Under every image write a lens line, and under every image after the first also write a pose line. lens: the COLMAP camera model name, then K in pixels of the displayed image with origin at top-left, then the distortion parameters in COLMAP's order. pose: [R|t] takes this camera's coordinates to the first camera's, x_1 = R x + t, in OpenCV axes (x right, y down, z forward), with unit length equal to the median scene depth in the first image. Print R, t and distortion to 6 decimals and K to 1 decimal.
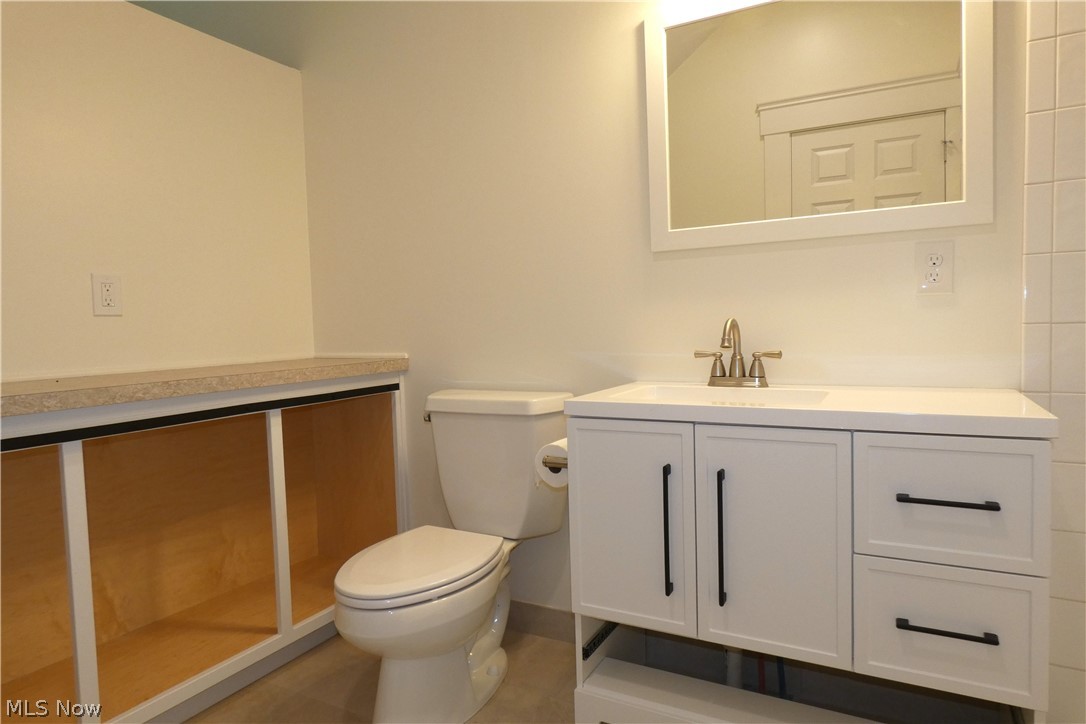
lens RADIAL K [[653.7, 0, 546.2], [0, 653.7, 354.8], [0, 0, 1]] dist [-0.002163, 0.000721]
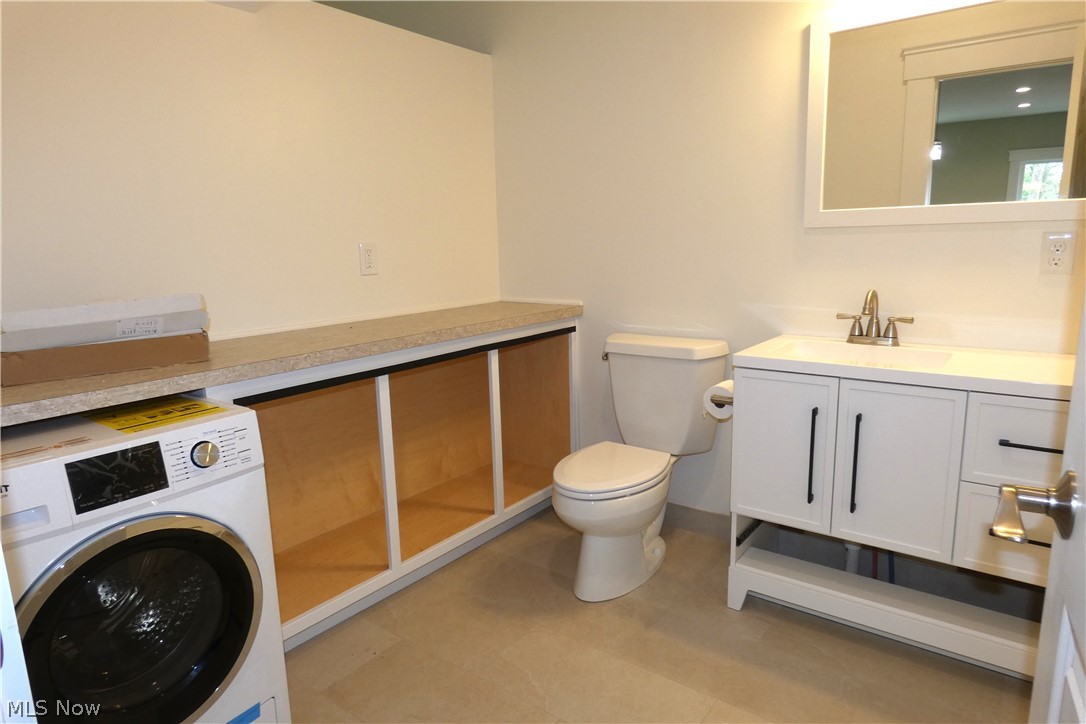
lens RADIAL K [[653.7, 0, 550.0], [0, 653.7, 358.2], [0, 0, 1]] dist [-0.002163, 0.000721]
pose [[0.989692, 0.031146, -0.139785, -0.134132], [-0.011930, 0.990602, 0.136255, -0.085452], [0.142715, -0.133183, 0.980762, -0.292669]]
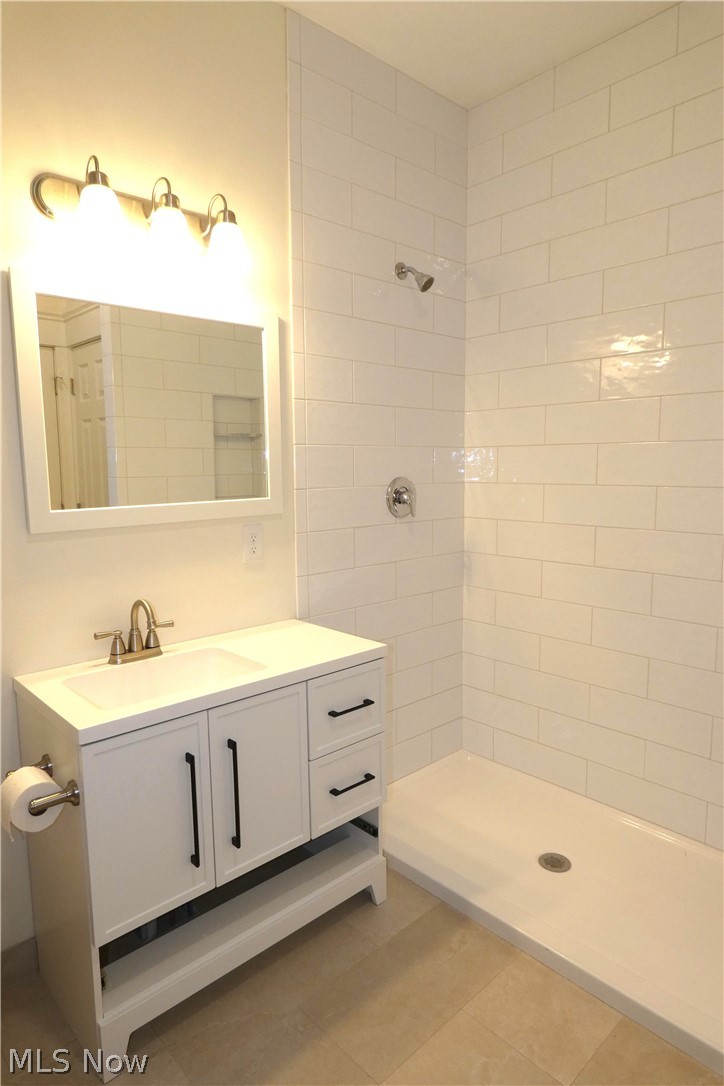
lens RADIAL K [[653.7, 0, 365.1], [0, 653.7, 543.1], [0, 0, 1]] dist [-0.002163, 0.000721]
pose [[0.311350, -0.093785, 0.945656, -0.596077], [0.046938, 0.995421, 0.083266, -0.214939], [-0.949135, 0.018462, 0.314327, 0.294325]]
